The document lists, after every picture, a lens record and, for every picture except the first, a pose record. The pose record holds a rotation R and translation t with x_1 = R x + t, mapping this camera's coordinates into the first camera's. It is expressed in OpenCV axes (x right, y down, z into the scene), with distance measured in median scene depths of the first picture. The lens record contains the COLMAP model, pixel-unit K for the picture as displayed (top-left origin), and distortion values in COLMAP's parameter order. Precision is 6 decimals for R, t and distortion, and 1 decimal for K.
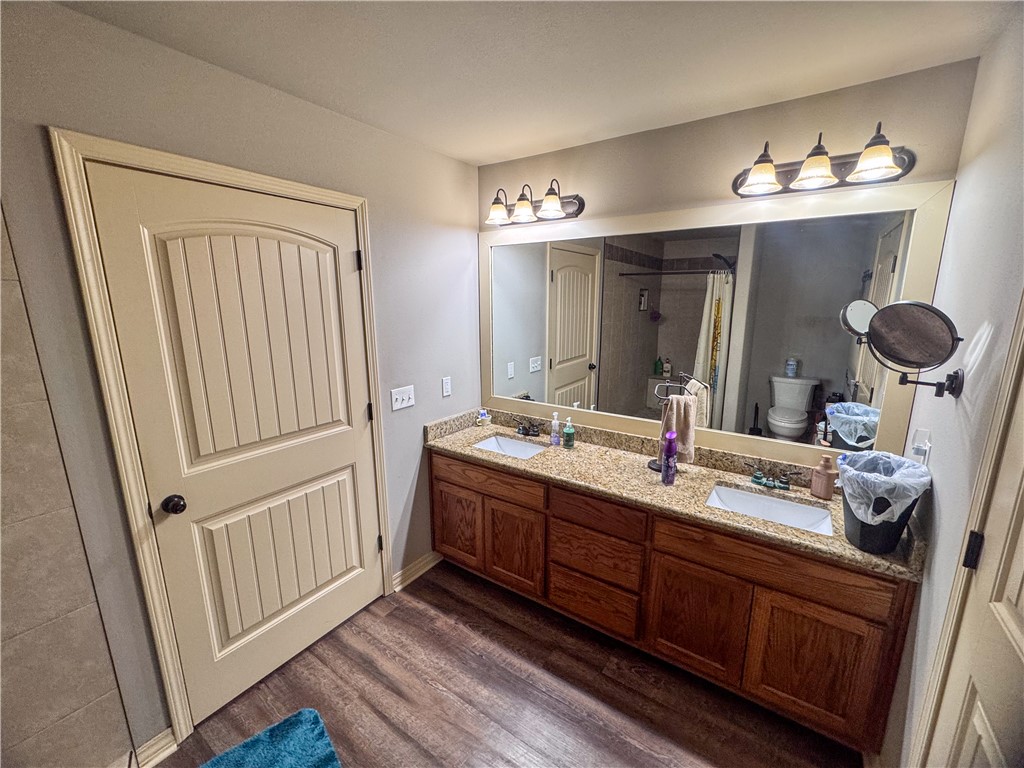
lens RADIAL K [[411.7, 0, 514.0], [0, 411.7, 381.6], [0, 0, 1]] dist [0.003167, -0.000035]
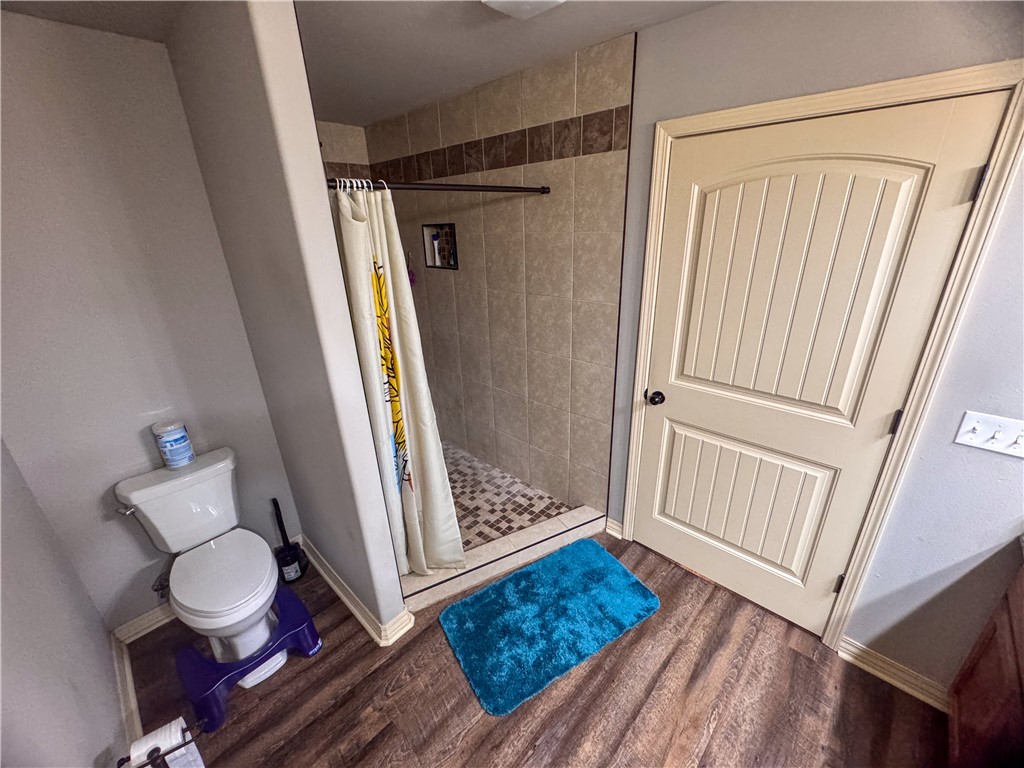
lens RADIAL K [[411.7, 0, 515.0], [0, 411.7, 384.3], [0, 0, 1]] dist [0.003167, -0.000035]
pose [[-0.133215, 0.373575, -0.917984, 0.388522], [-0.176949, 0.902392, 0.392909, -0.160417], [0.975163, 0.214778, -0.054108, 0.479030]]
